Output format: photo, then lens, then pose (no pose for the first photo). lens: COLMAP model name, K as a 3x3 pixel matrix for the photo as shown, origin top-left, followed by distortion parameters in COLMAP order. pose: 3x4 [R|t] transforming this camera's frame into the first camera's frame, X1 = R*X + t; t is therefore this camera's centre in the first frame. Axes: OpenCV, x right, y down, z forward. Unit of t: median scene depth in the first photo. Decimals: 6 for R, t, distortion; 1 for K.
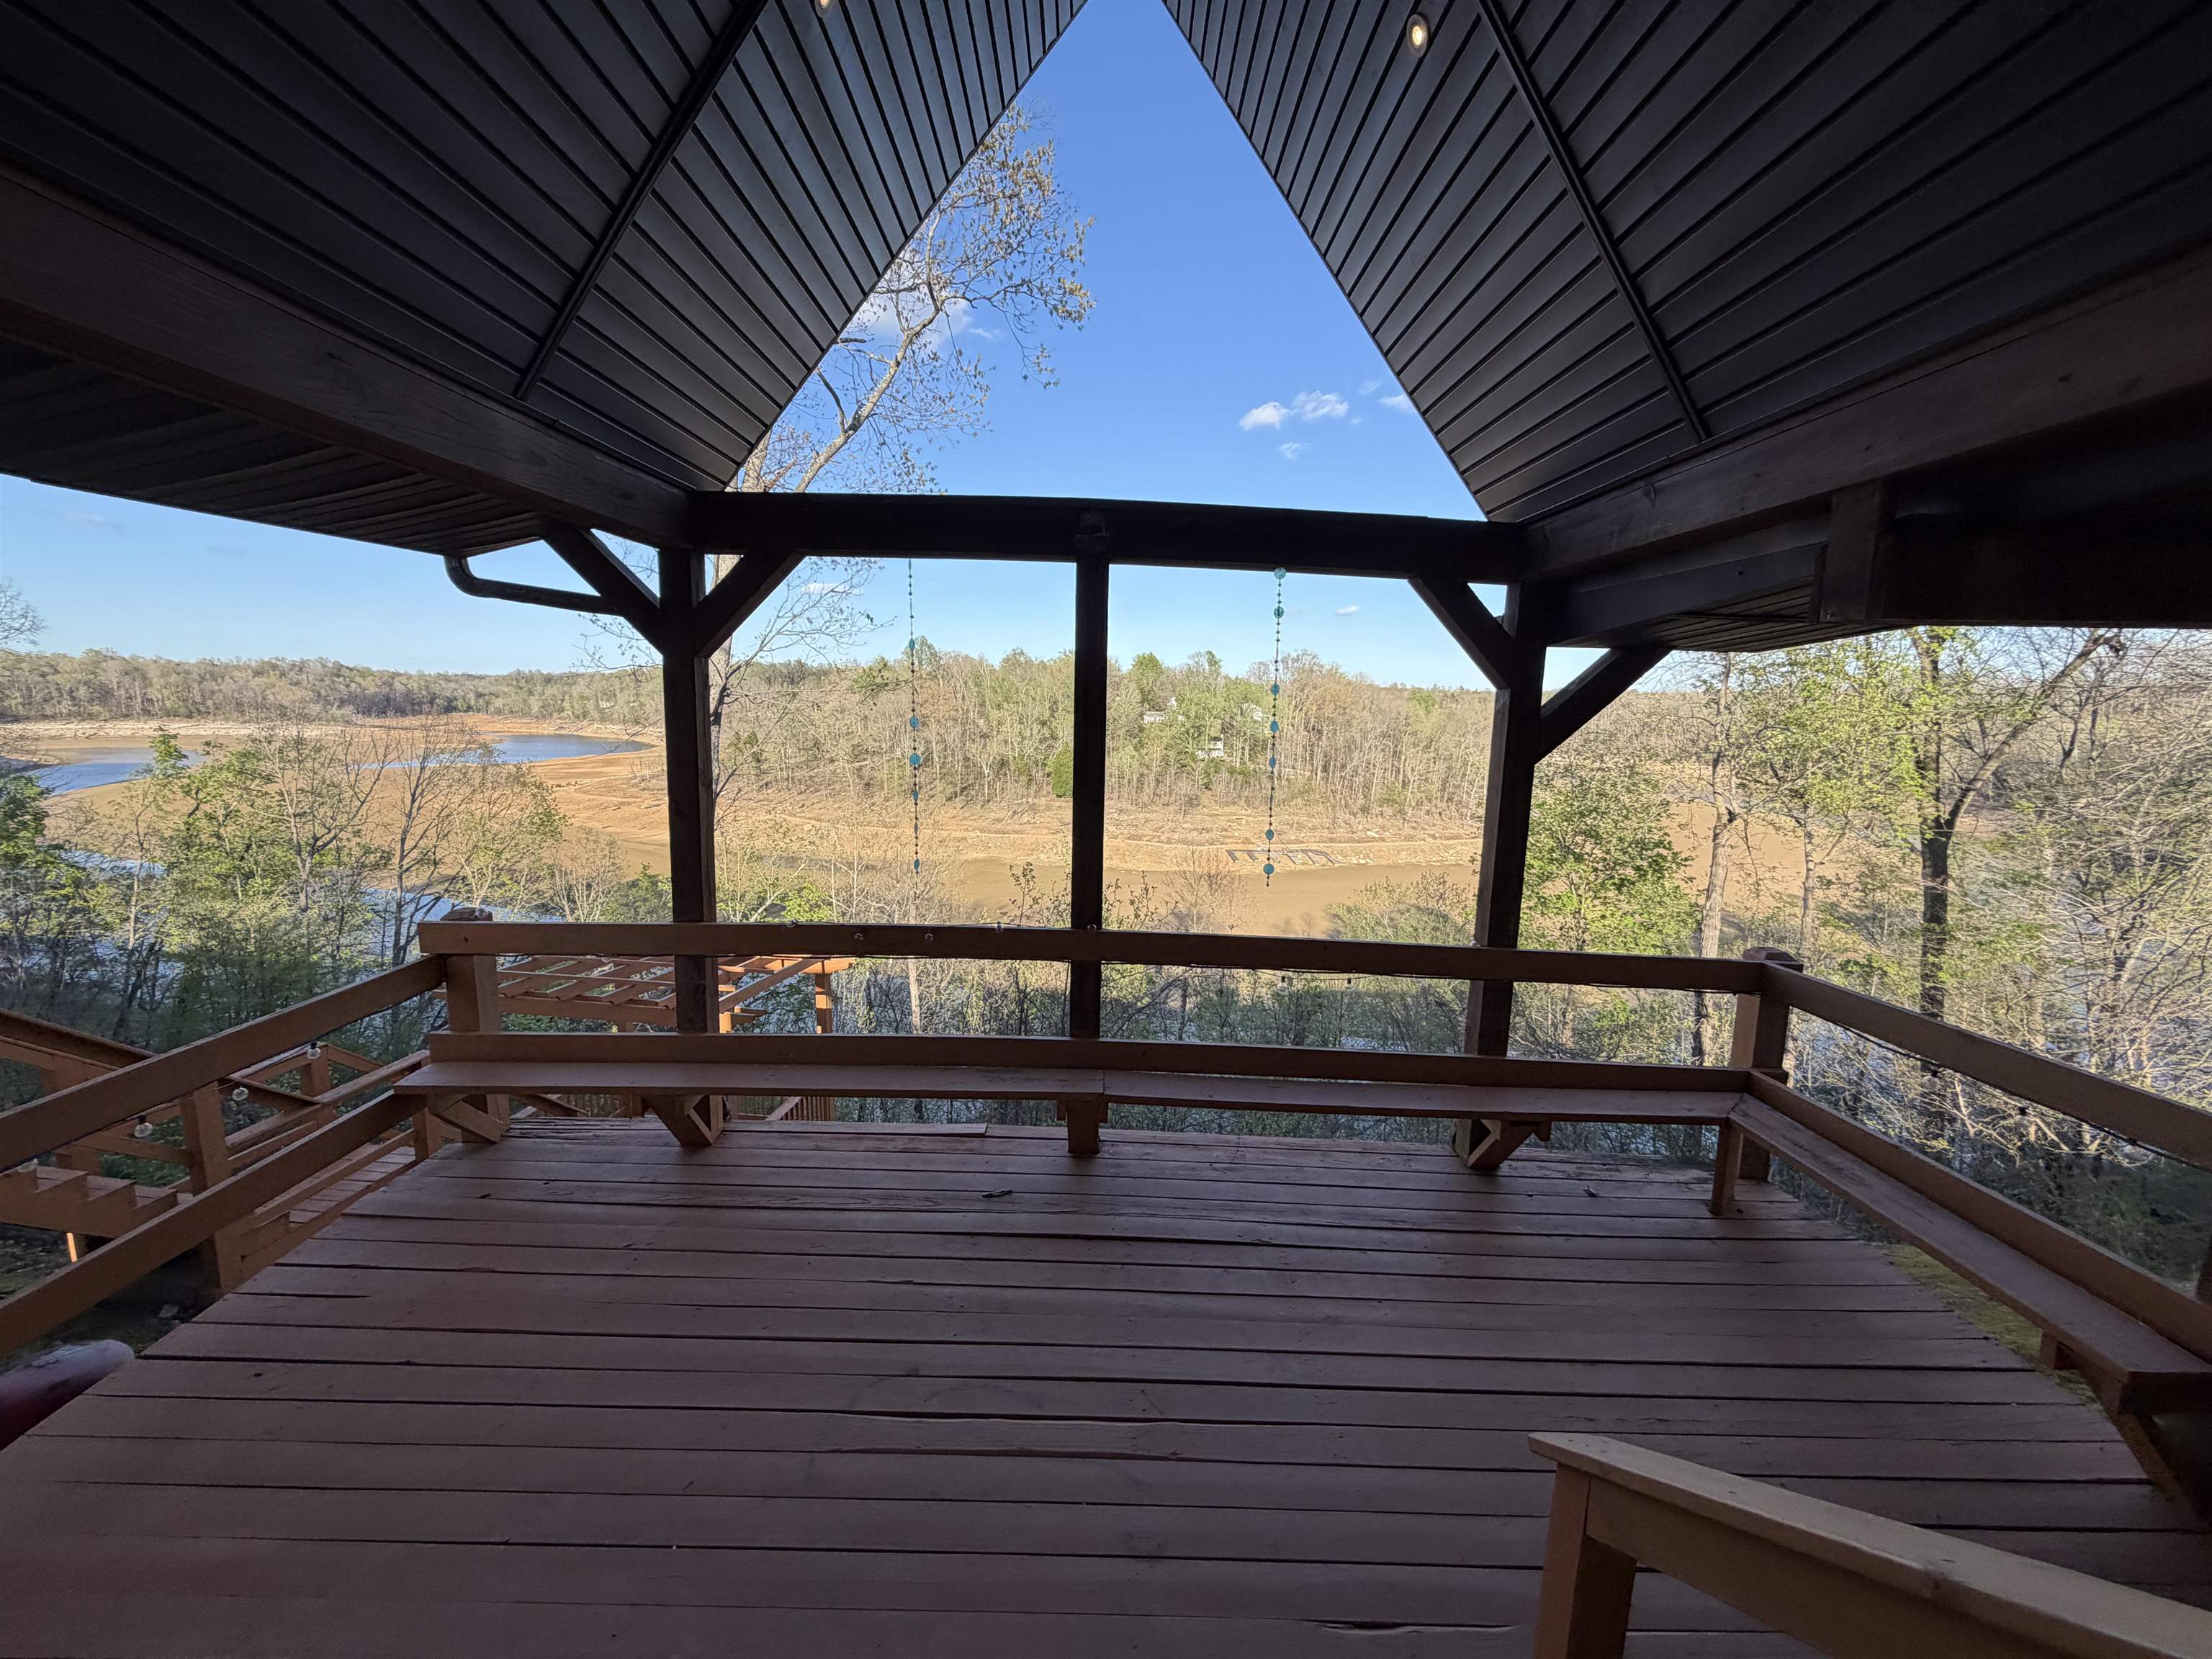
lens RADIAL K [[883.2, 0, 1097.0], [0, 883.2, 838.0], [0, 0, 1]] dist [0.003444, 0.000773]
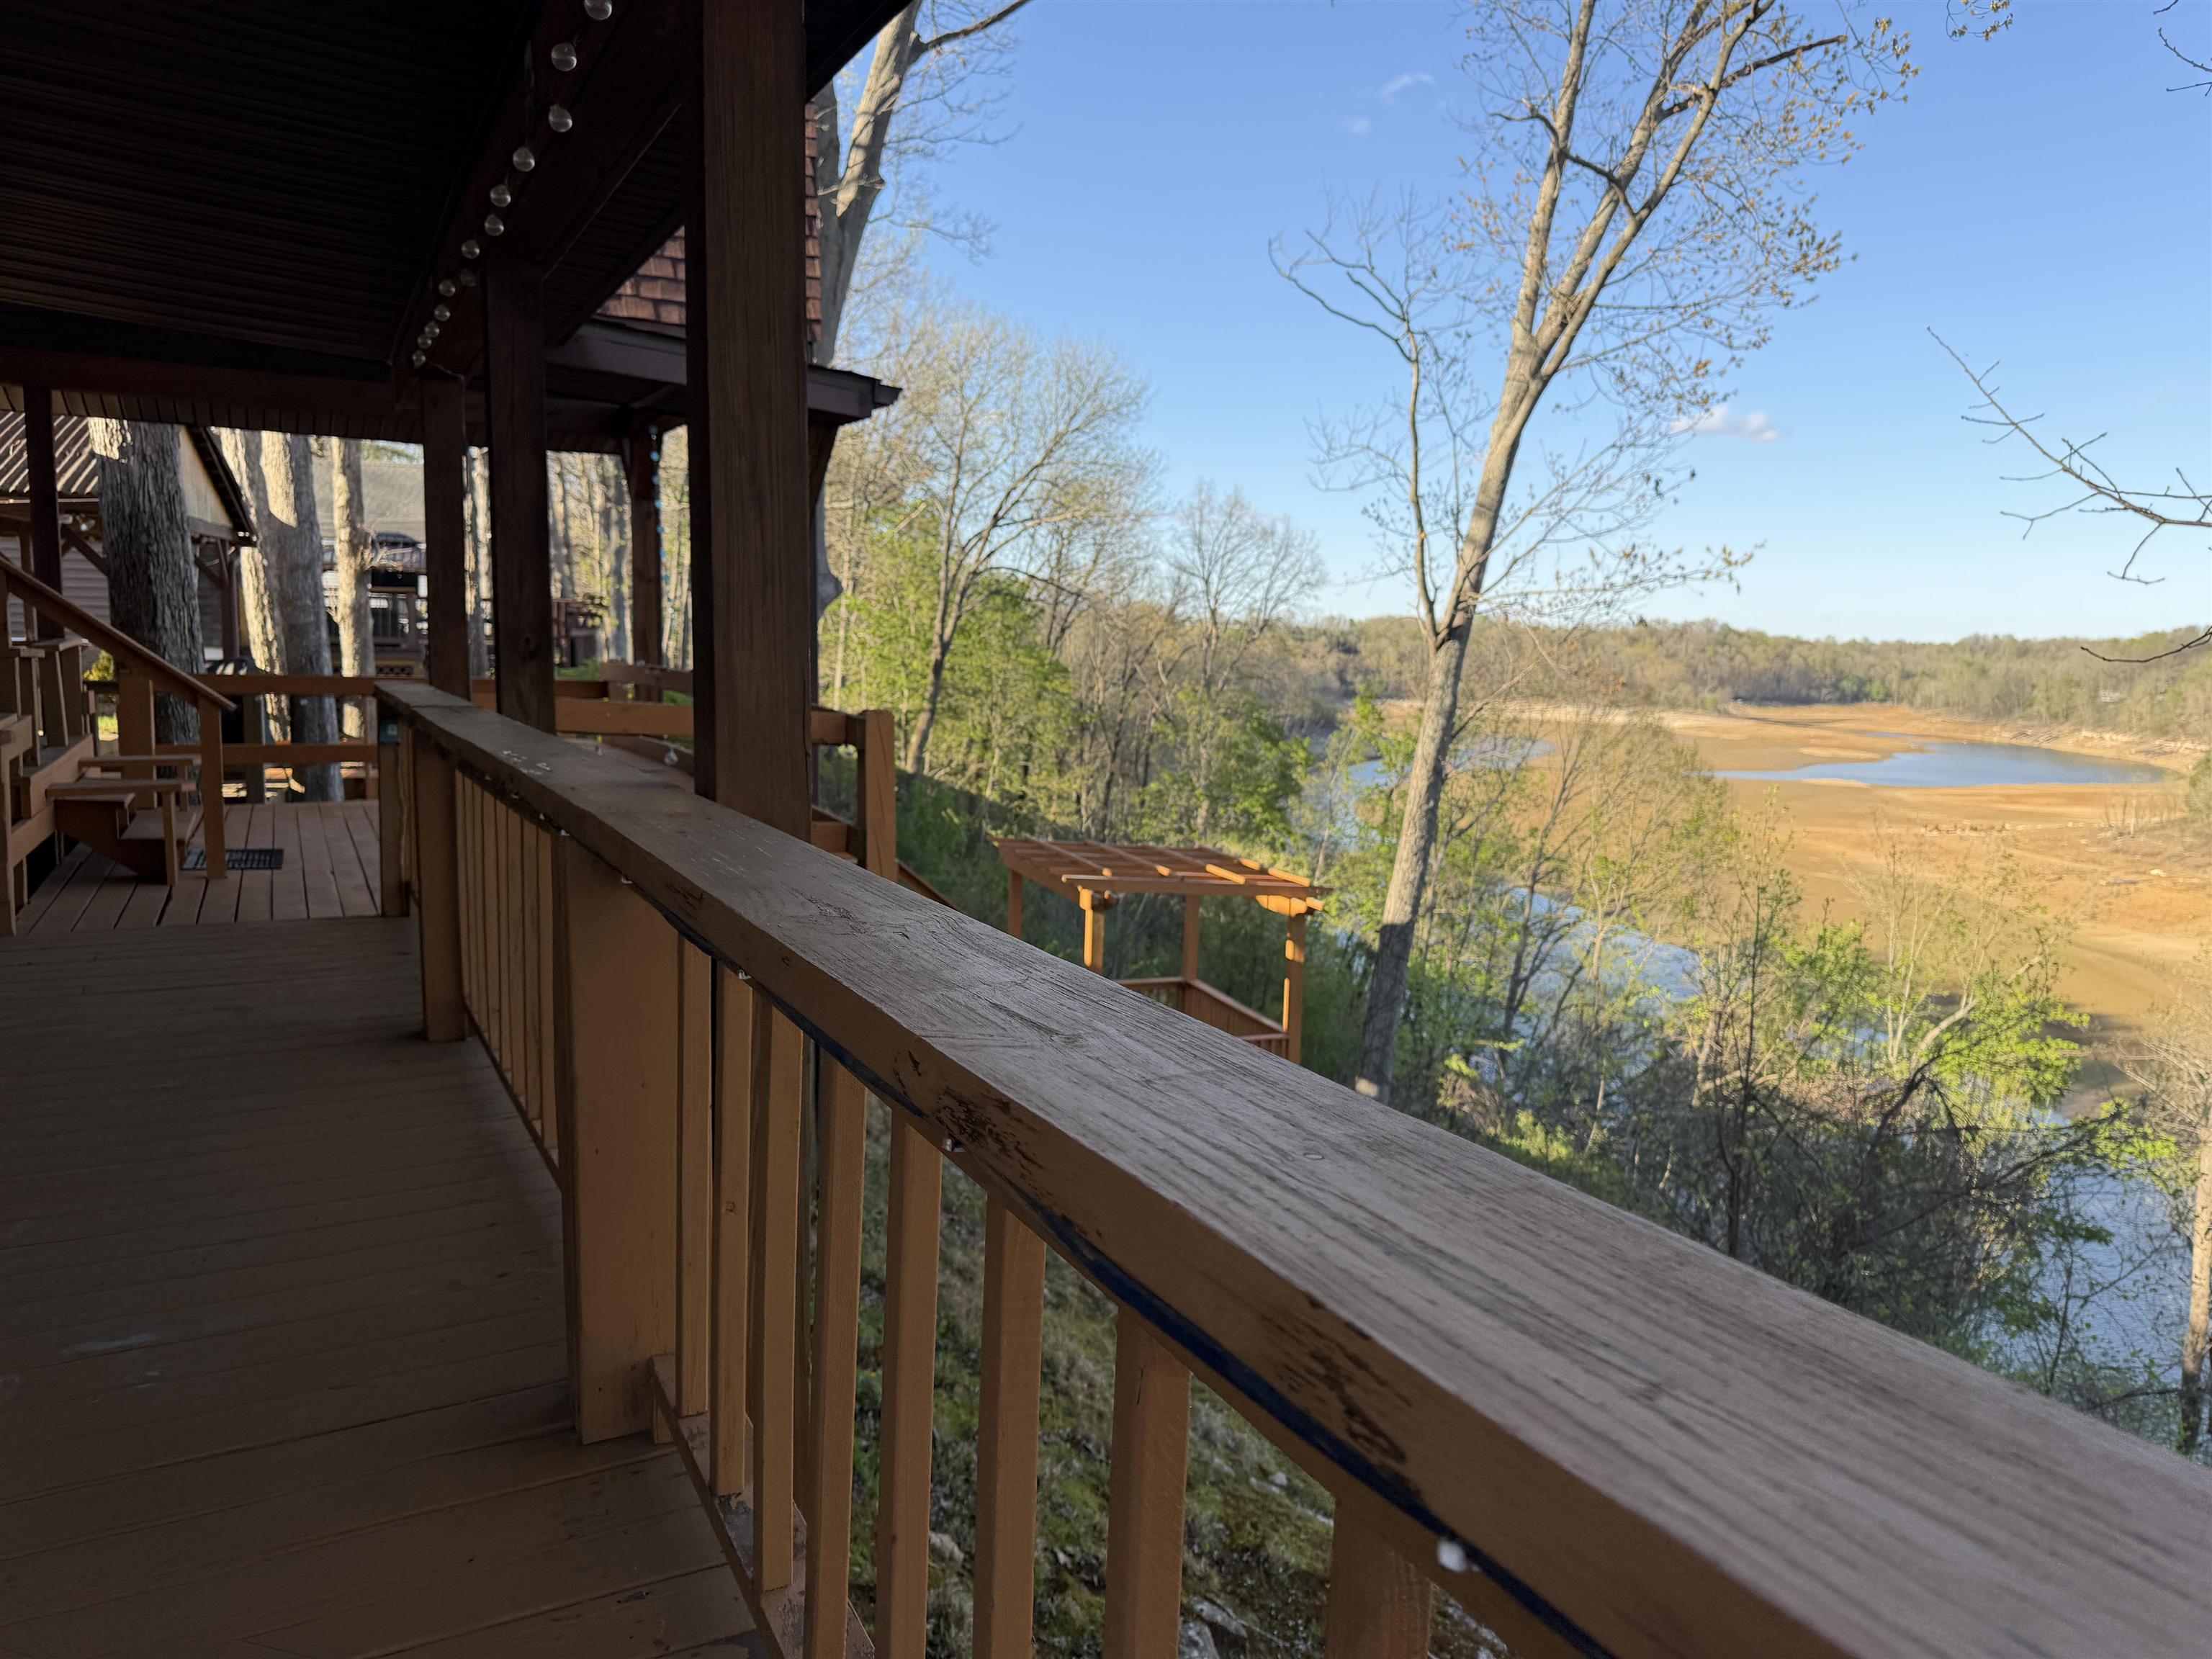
lens RADIAL K [[1556.9, 0, 1091.2], [0, 1556.9, 848.6], [0, 0, 1]] dist [0.073233, -0.079474]
pose [[0.460448, 0.115724, -0.880111, 1.247621], [-0.163494, 0.985560, 0.044054, 0.083158], [0.872501, 0.123609, 0.472720, 0.197997]]
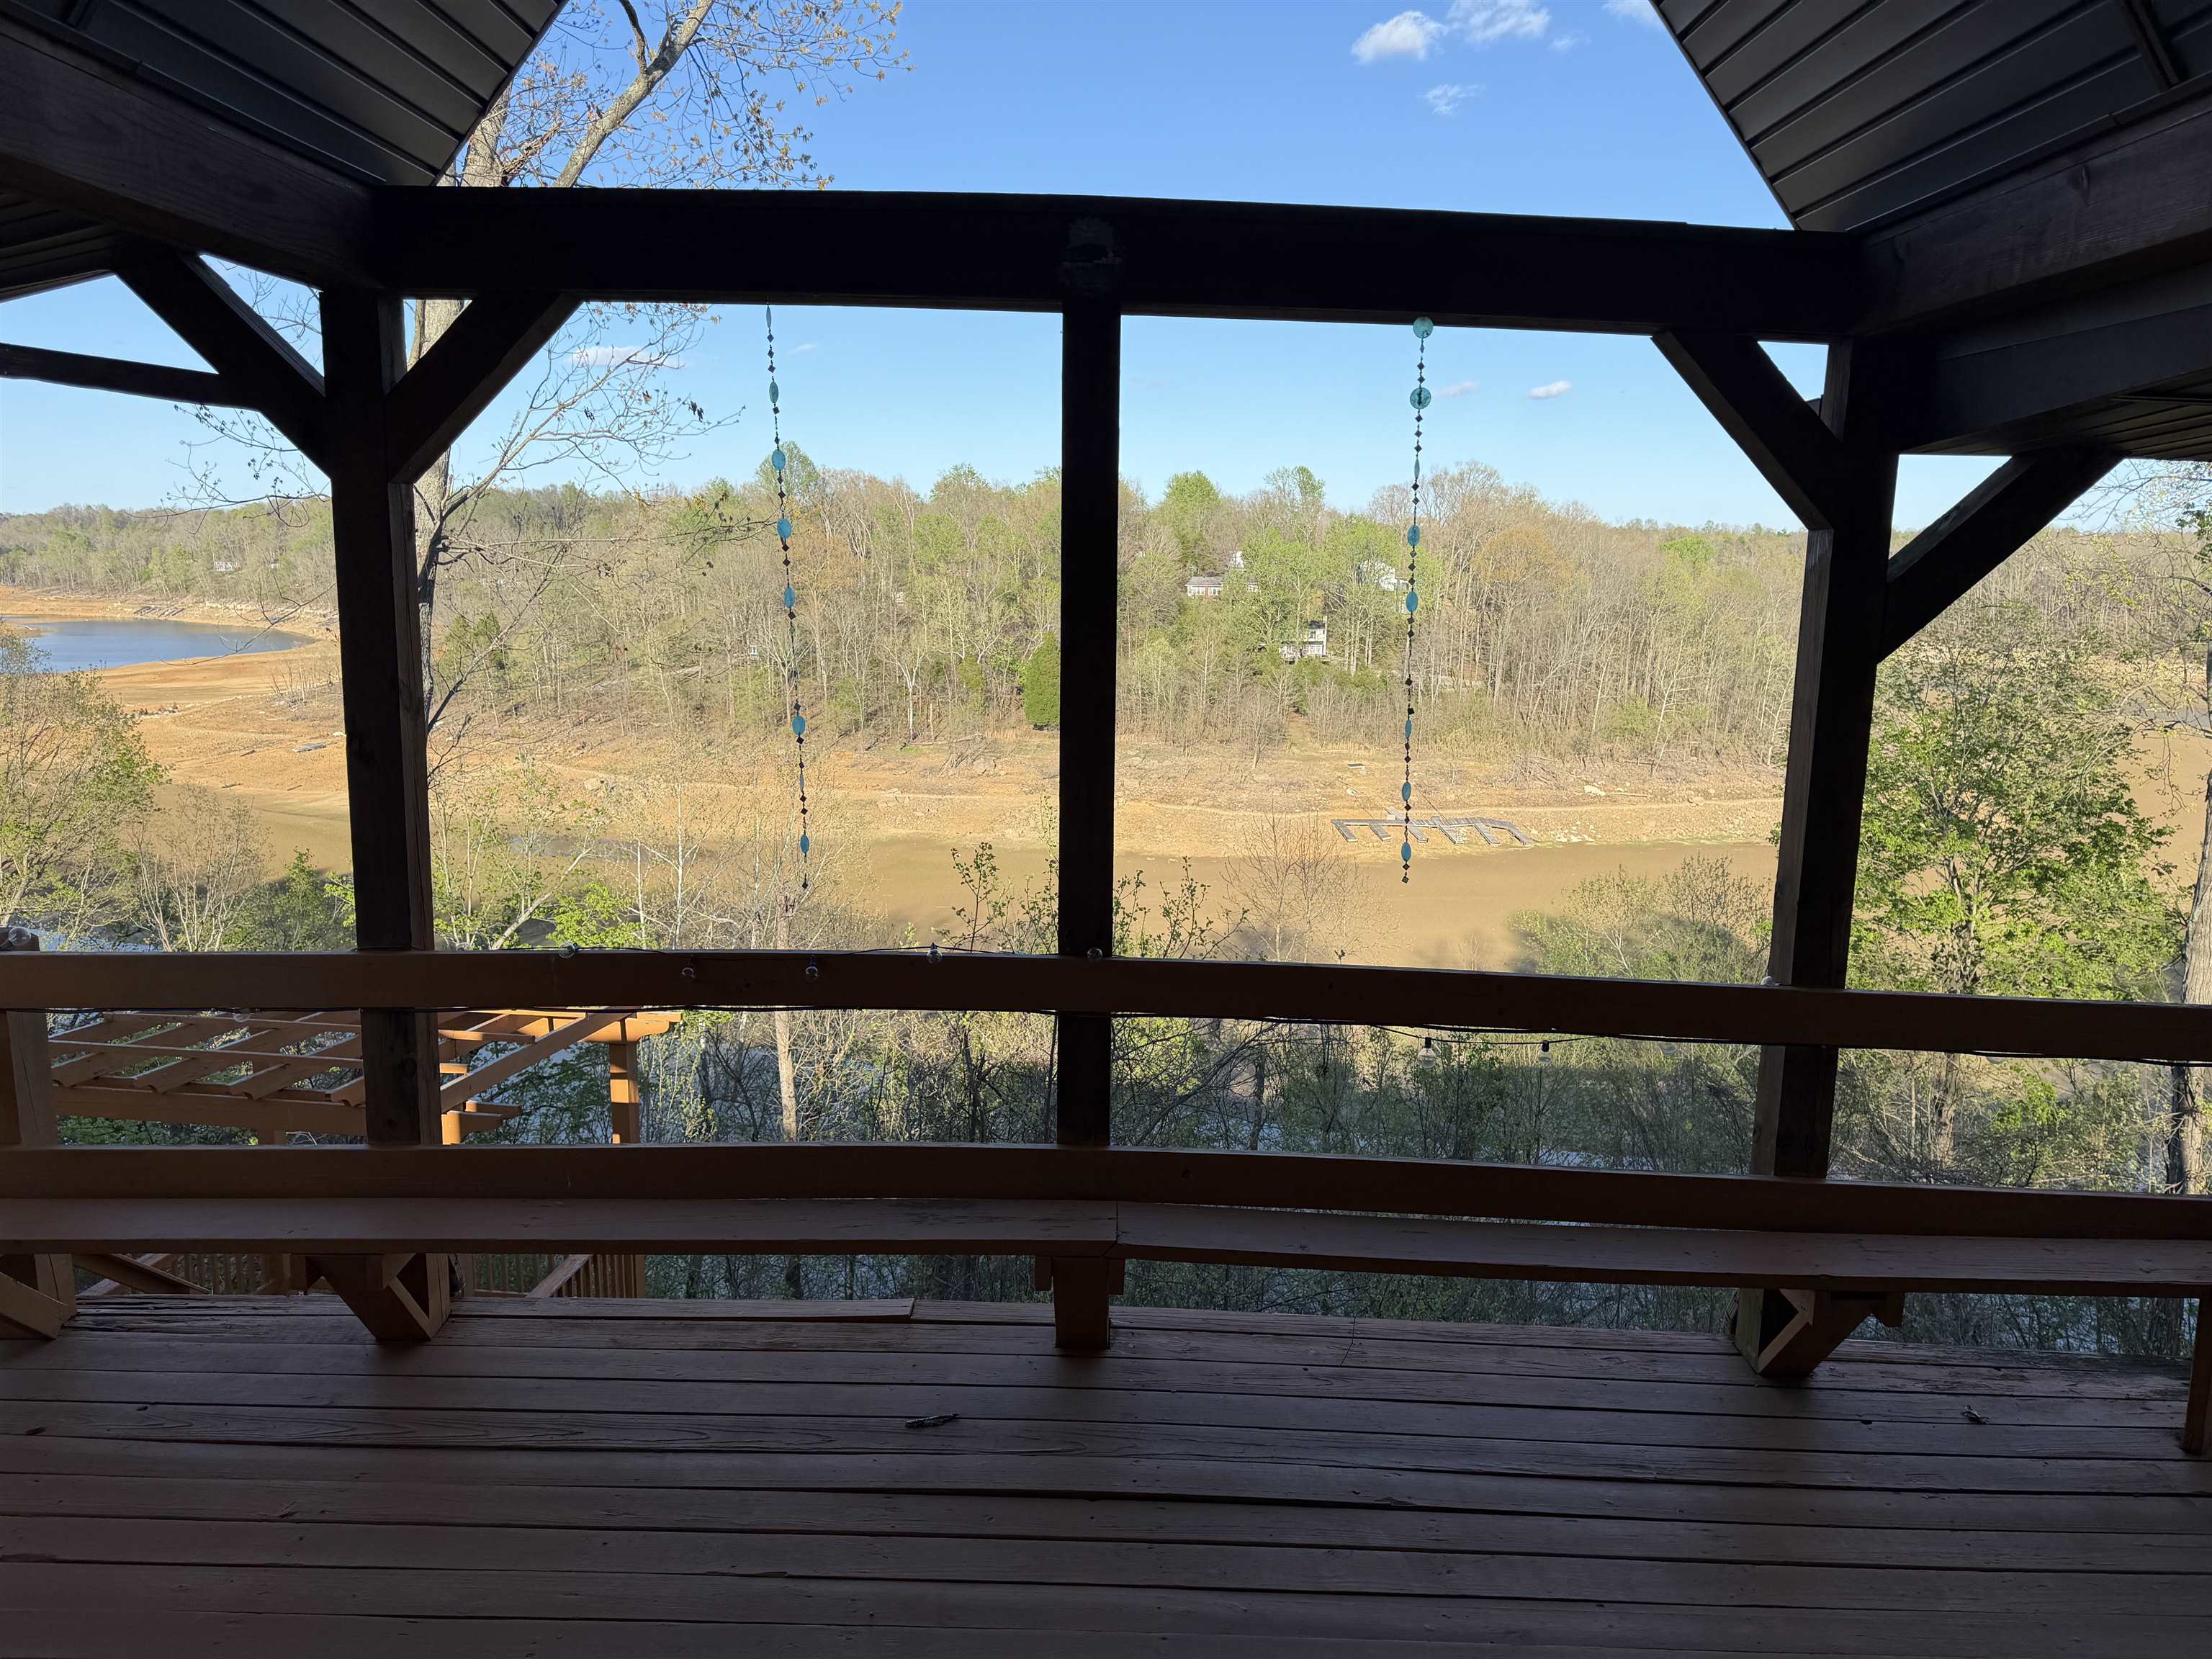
lens RADIAL K [[1556.9, 0, 1101.1], [0, 1556.9, 832.0], [0, 0, 1]] dist [0.073233, -0.079474]
pose [[0.999978, -0.005819, -0.003171, 0.001071], [0.005882, 0.999779, 0.020197, 0.000523], [0.003052, -0.020215, 0.999791, -0.005041]]
